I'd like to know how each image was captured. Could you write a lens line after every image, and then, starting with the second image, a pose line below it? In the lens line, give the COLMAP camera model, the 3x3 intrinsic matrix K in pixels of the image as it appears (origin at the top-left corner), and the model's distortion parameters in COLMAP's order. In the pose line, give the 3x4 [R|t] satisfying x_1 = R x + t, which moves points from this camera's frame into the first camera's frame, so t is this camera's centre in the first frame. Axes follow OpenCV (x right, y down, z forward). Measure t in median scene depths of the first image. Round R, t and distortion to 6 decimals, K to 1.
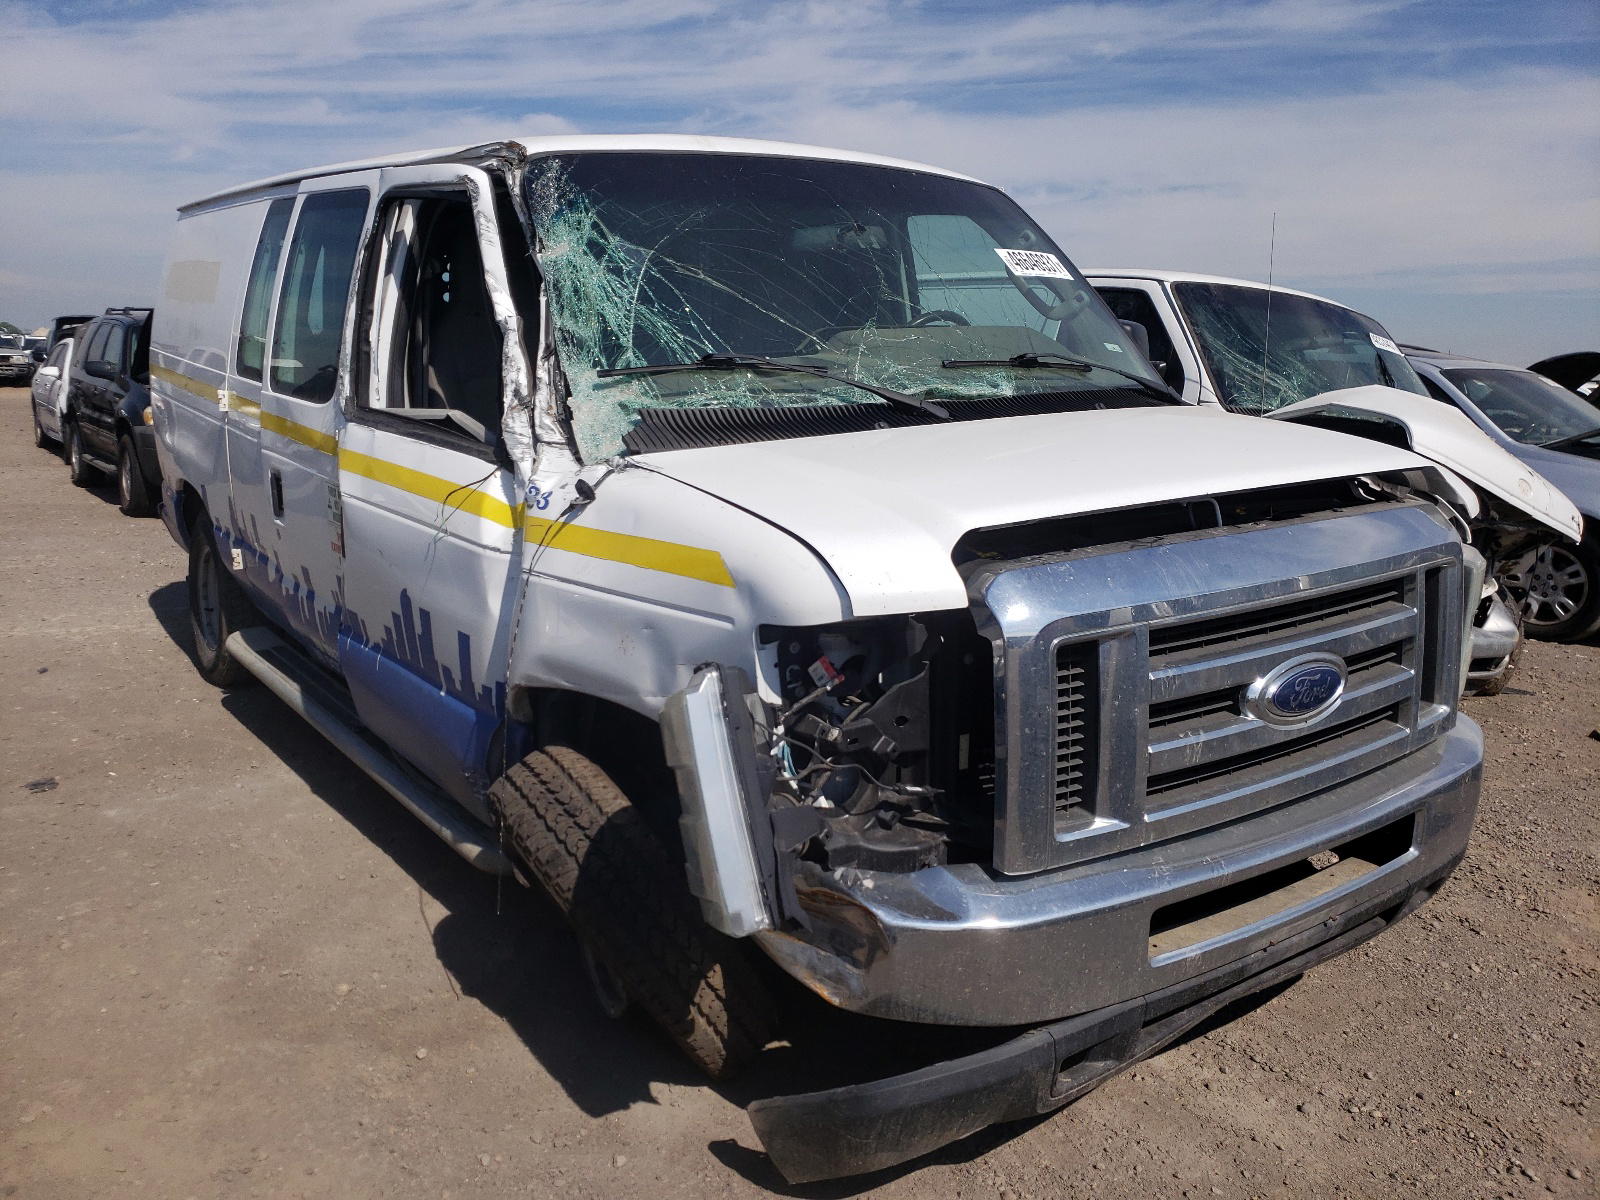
lens RADIAL K [[2117.7, 0, 800.0], [0, 2117.7, 600.0], [0, 0, 1]] dist [-0.005868, -0.437633]
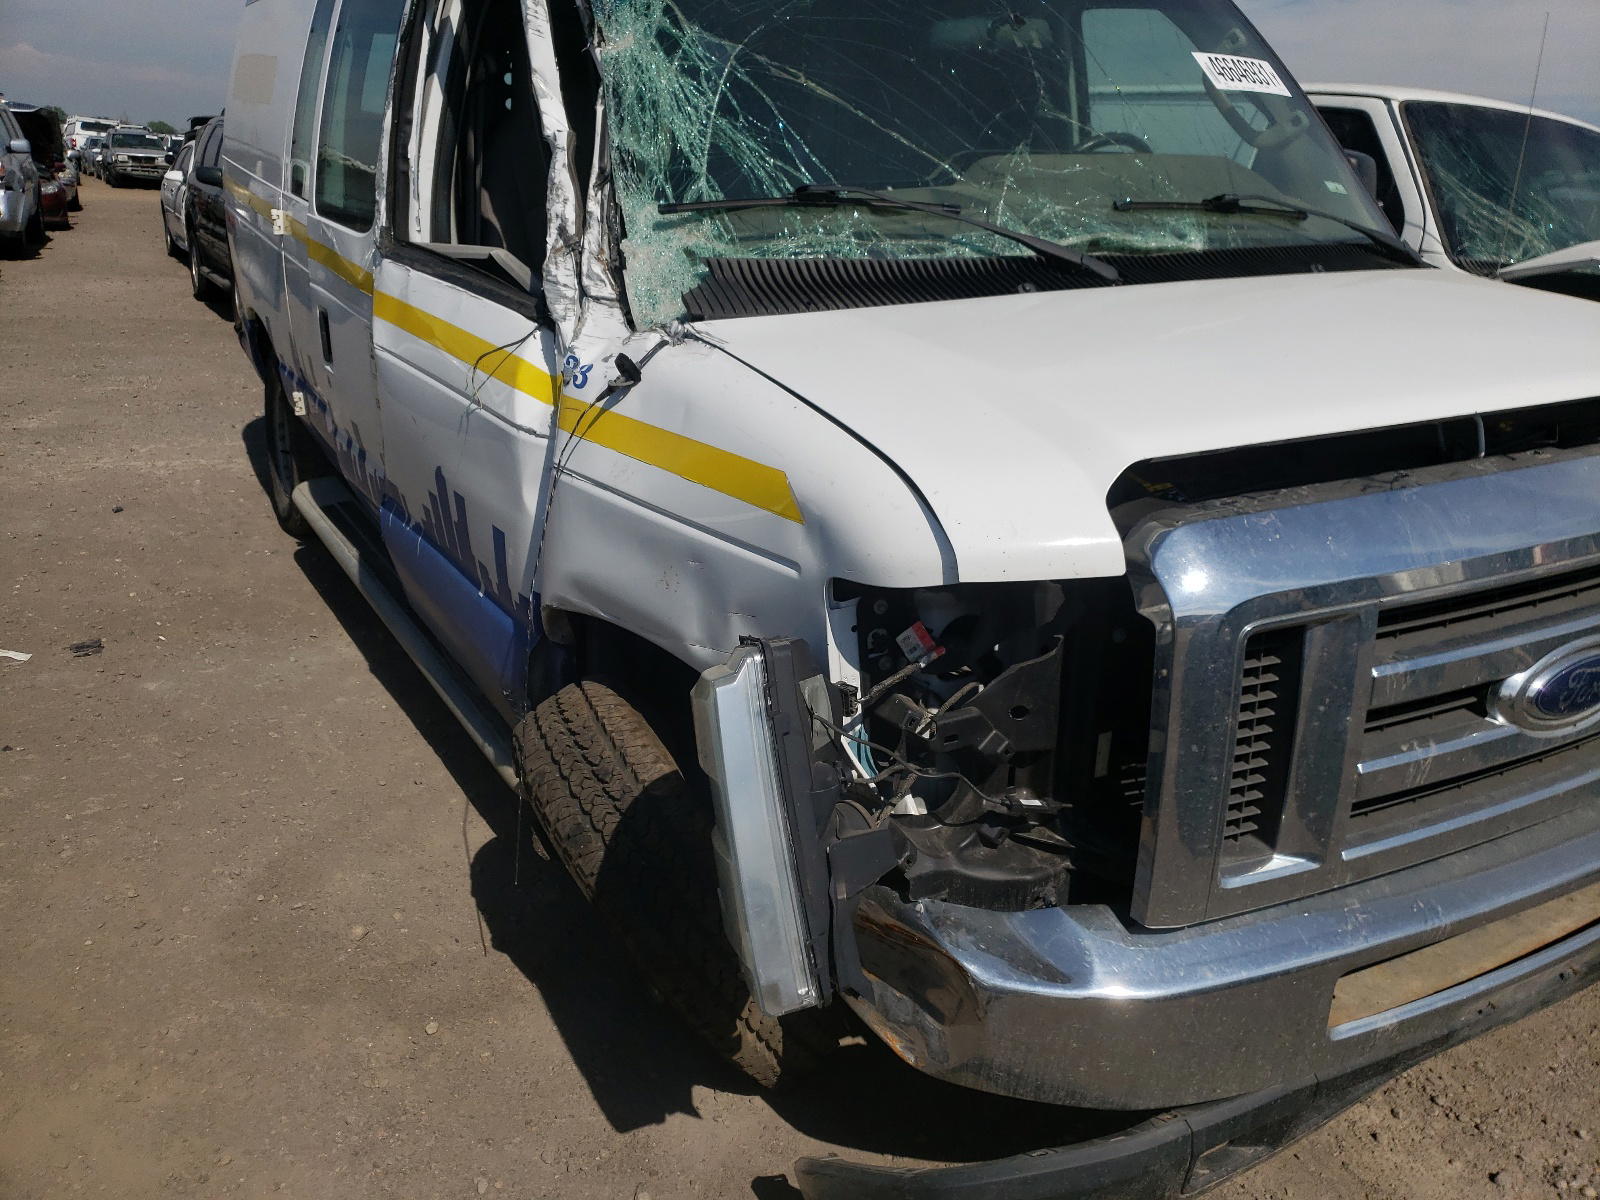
lens RADIAL K [[1456.5, 0, 800.0], [0, 1456.5, 600.0], [0, 0, 1]] dist [-0.068829, 0.079943]
pose [[0.989994, 0.060710, -0.127384, 0.031443], [-0.035722, 0.981137, 0.189983, -0.069221], [0.136515, -0.183531, 0.973489, 0.465050]]
